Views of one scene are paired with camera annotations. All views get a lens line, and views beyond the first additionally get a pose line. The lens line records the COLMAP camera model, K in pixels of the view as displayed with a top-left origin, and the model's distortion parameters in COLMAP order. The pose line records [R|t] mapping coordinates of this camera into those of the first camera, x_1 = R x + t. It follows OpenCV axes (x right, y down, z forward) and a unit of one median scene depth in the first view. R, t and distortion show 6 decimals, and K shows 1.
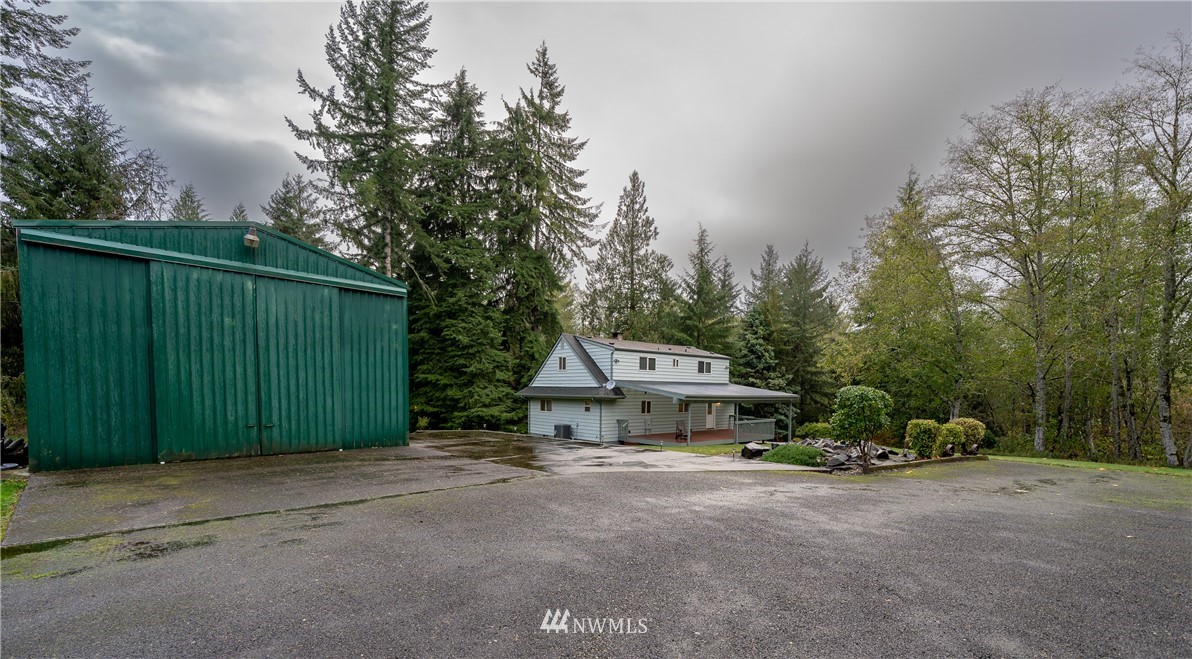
lens RADIAL K [[511.9, 0, 597.8], [0, 511.9, 419.8], [0, 0, 1]] dist [0.000389, -0.000072]
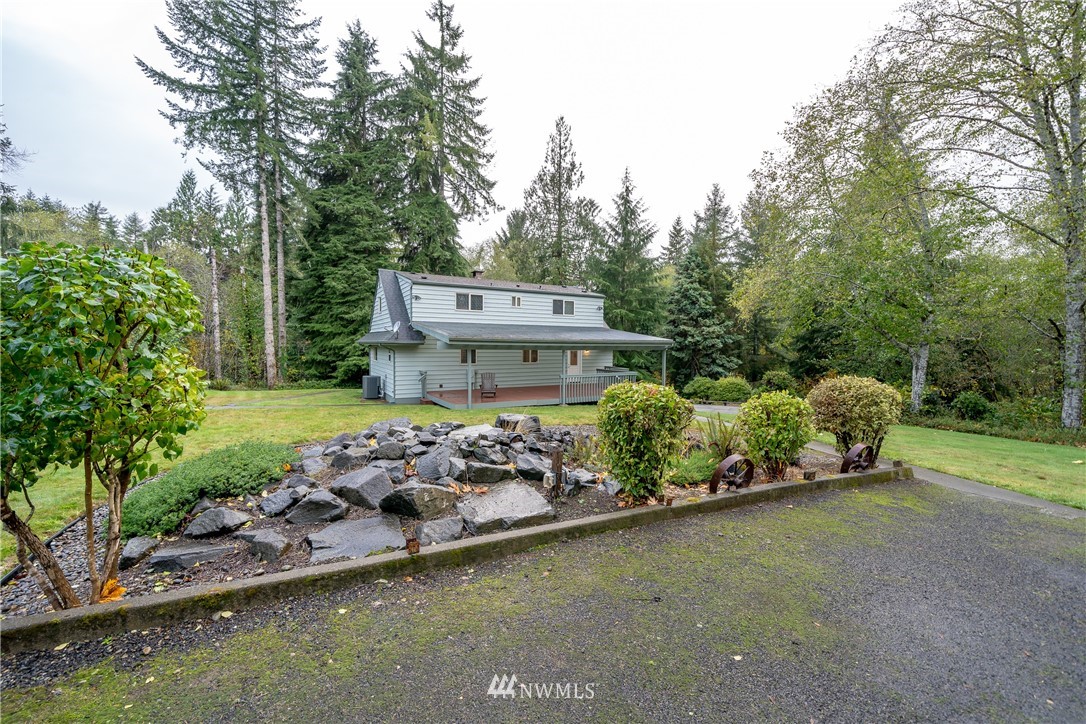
lens RADIAL K [[418.7, 0, 526.8], [0, 418.7, 368.1], [0, 0, 1]] dist [-0.001066, -0.000084]
pose [[0.977253, 0.009410, -0.211866, 0.315130], [-0.009599, 0.999954, 0.000136, -0.004978], [0.211857, 0.001901, 0.977299, 0.355116]]
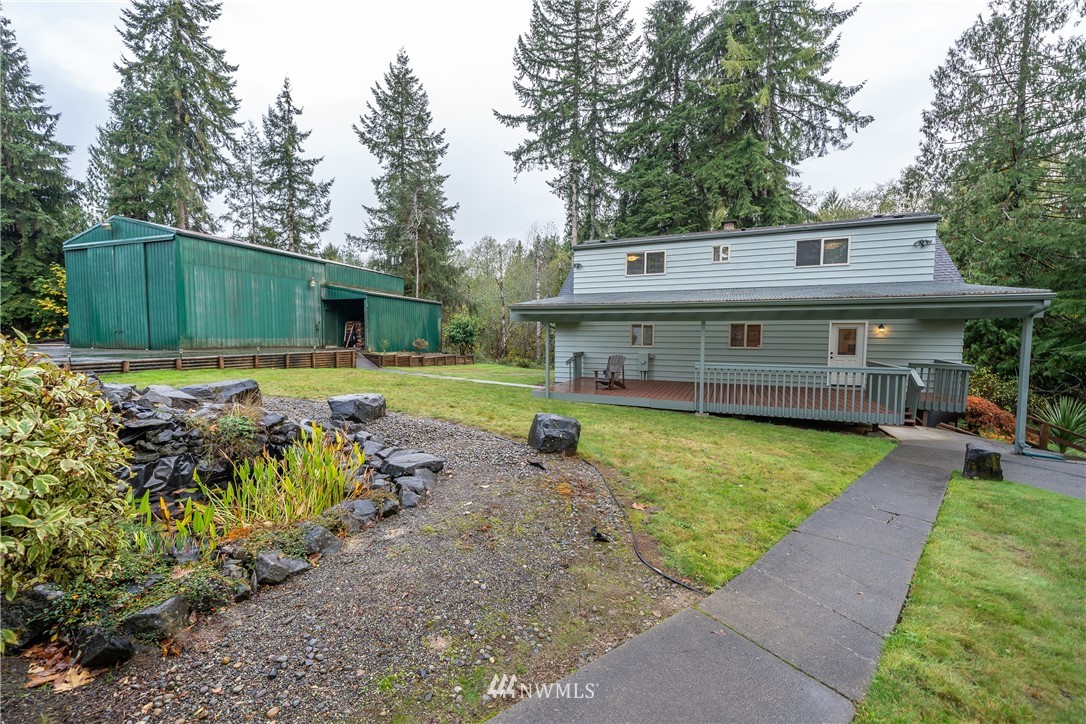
lens RADIAL K [[429.7, 0, 538.3], [0, 429.7, 362.6], [0, 0, 1]] dist [0.000069, 0.000499]
pose [[0.424187, 0.051201, -0.904126, 0.492525], [-0.050296, 0.998191, 0.032931, -0.001295], [0.904177, 0.031505, 0.425995, 0.644176]]
